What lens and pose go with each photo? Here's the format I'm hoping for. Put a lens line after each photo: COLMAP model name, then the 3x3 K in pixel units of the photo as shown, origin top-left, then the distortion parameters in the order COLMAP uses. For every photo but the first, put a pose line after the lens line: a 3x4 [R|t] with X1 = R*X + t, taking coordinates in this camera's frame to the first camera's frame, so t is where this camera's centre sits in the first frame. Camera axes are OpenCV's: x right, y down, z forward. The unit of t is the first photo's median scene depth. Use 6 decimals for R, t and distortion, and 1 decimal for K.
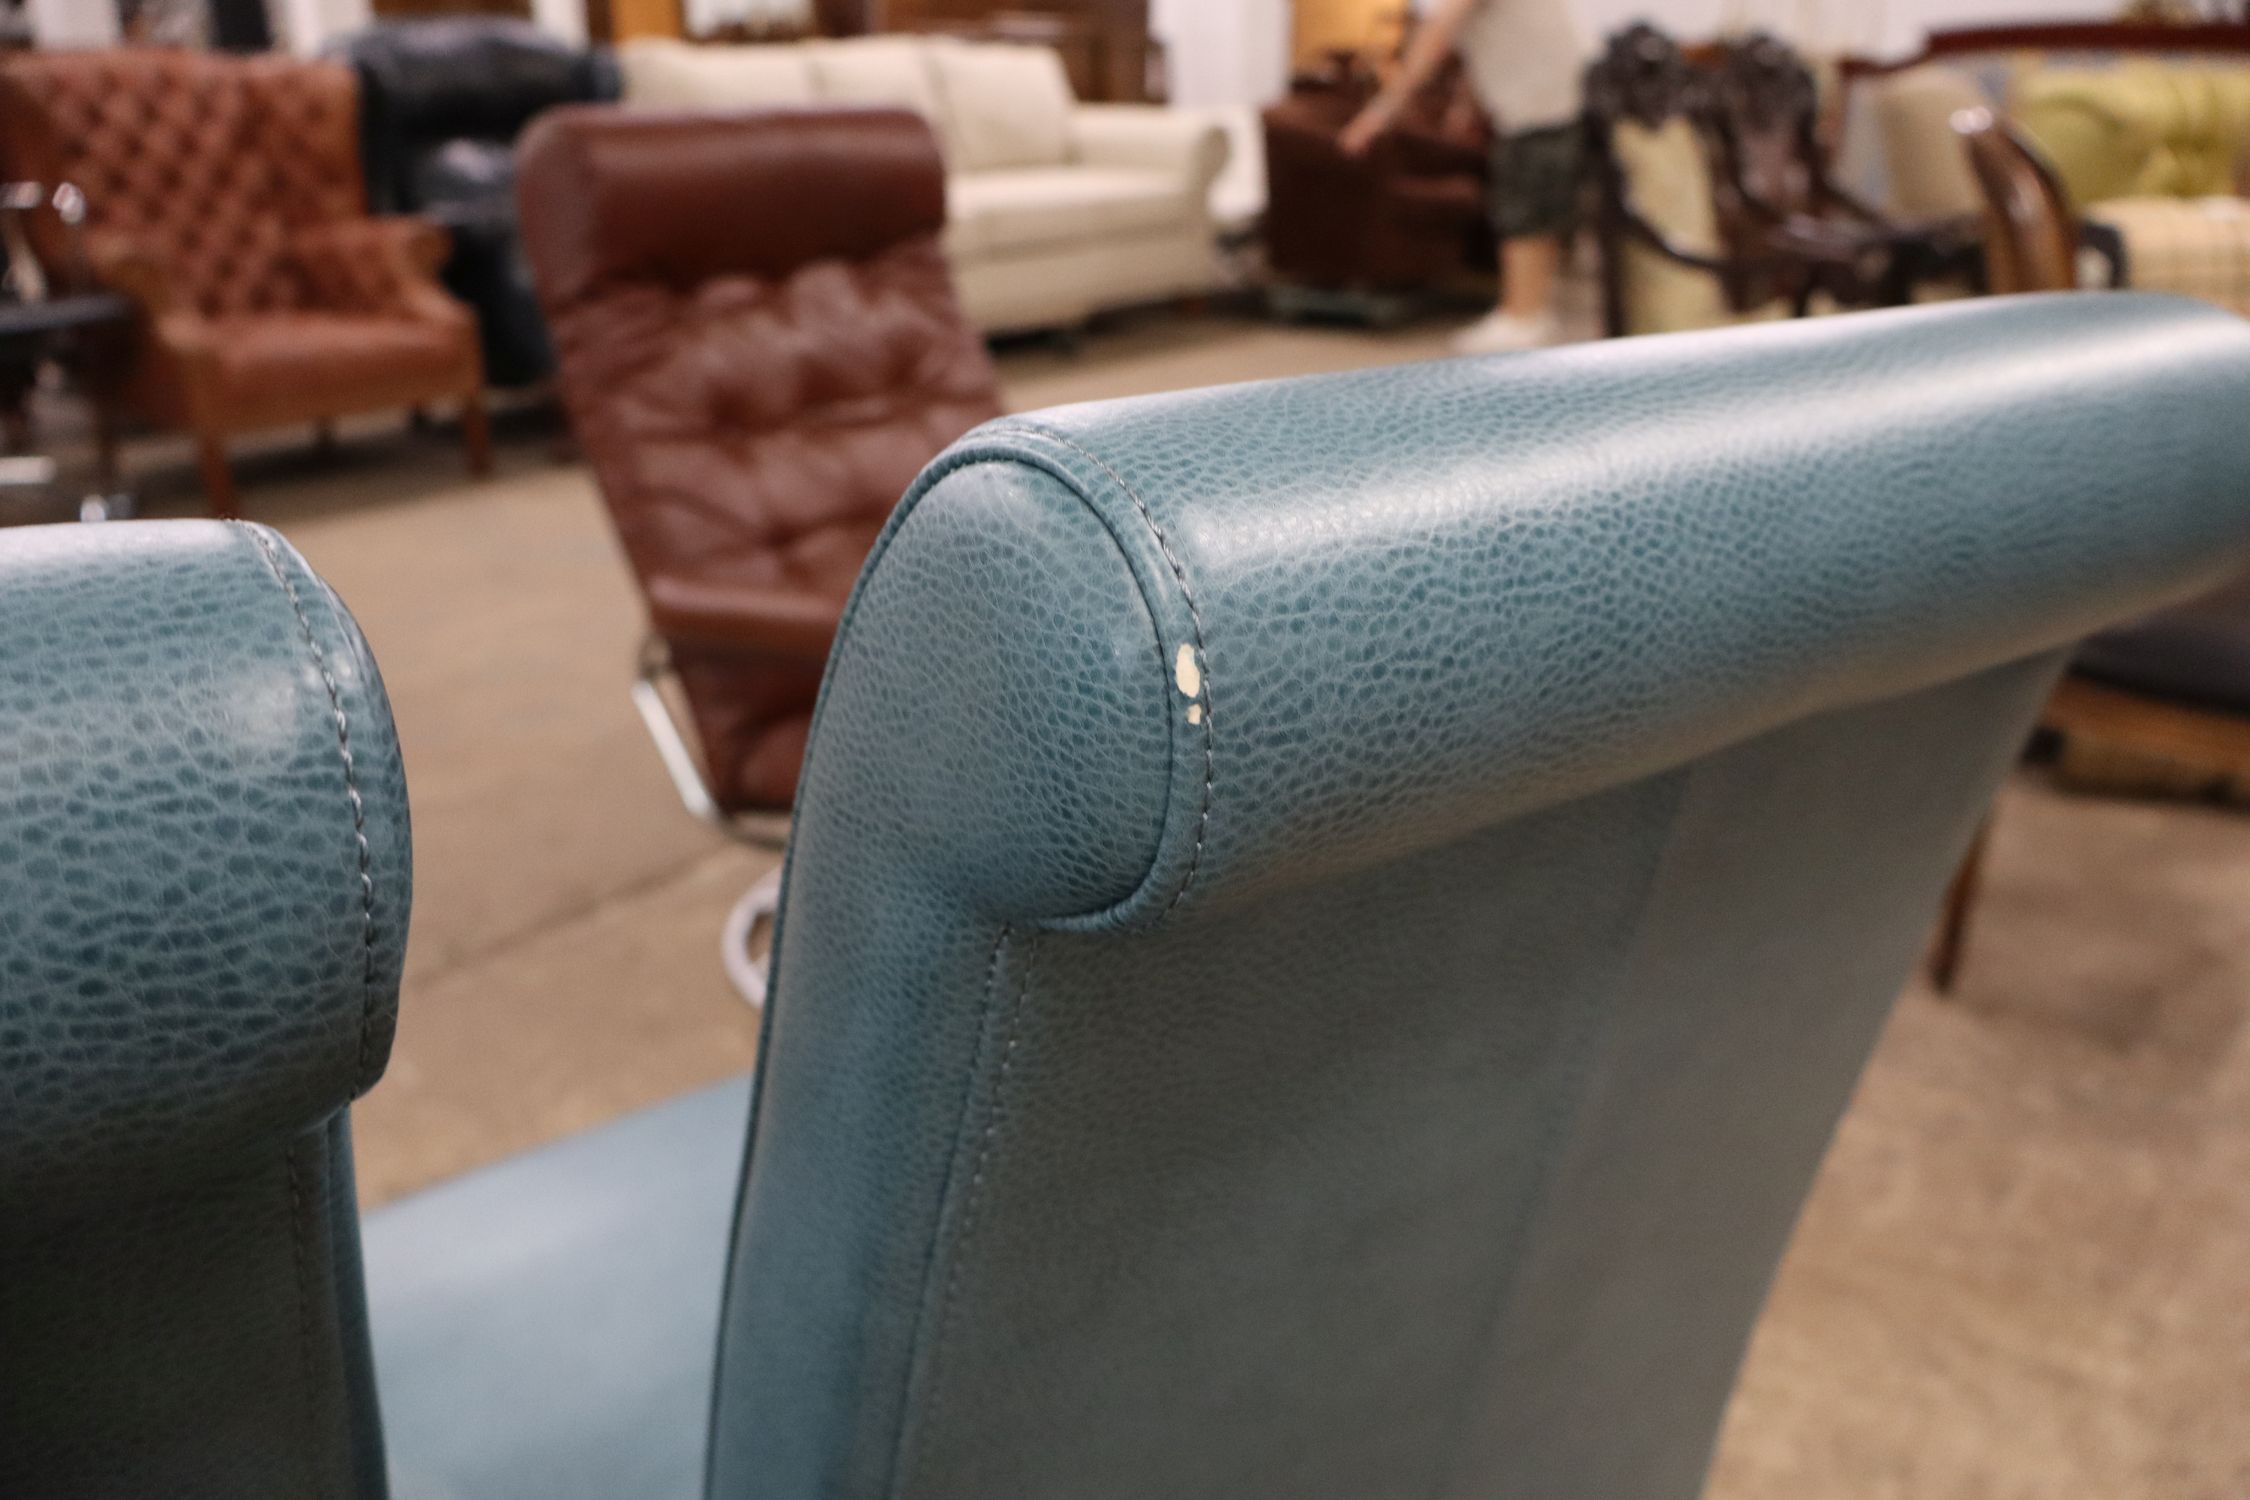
lens RADIAL K [[1906.9, 0, 1128.7], [0, 1906.9, 751.2], [0, 0, 1]] dist [0.000365, 0.012458]
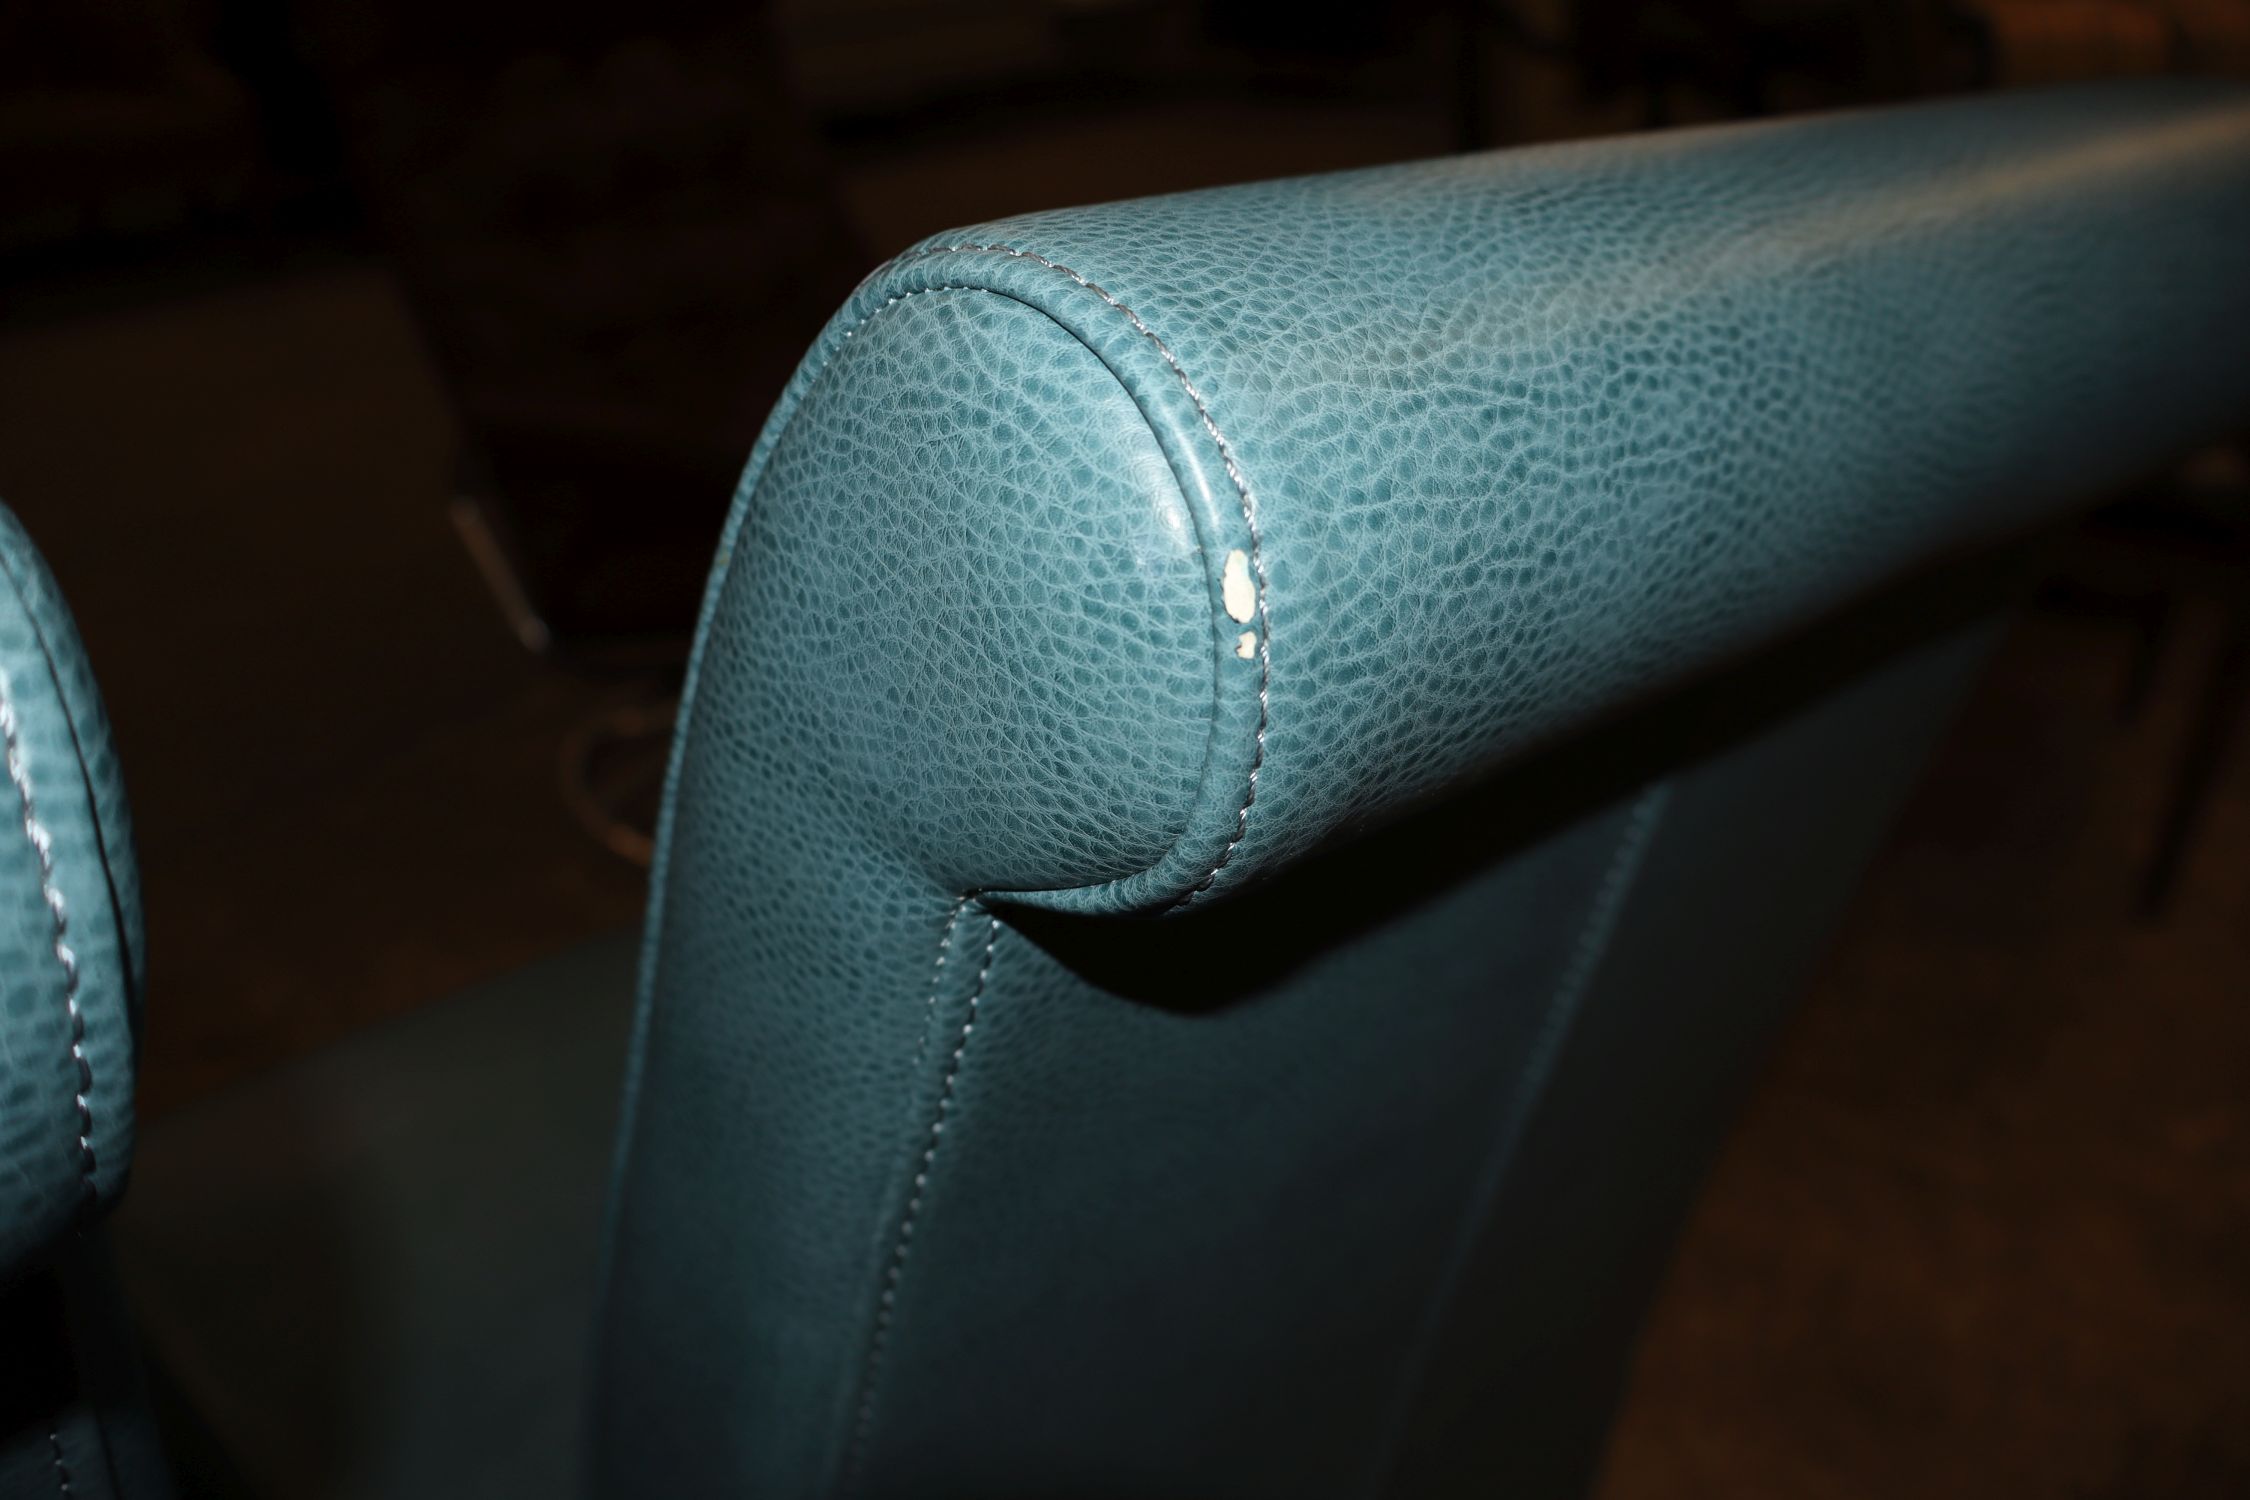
lens RADIAL K [[1906.9, 0, 1127.0], [0, 1906.9, 747.2], [0, 0, 1]] dist [0.000365, 0.012458]
pose [[0.996334, -0.018359, 0.083554, -0.065459], [0.009761, 0.994719, 0.102169, -0.049400], [-0.084988, -0.100979, 0.991252, 0.237426]]
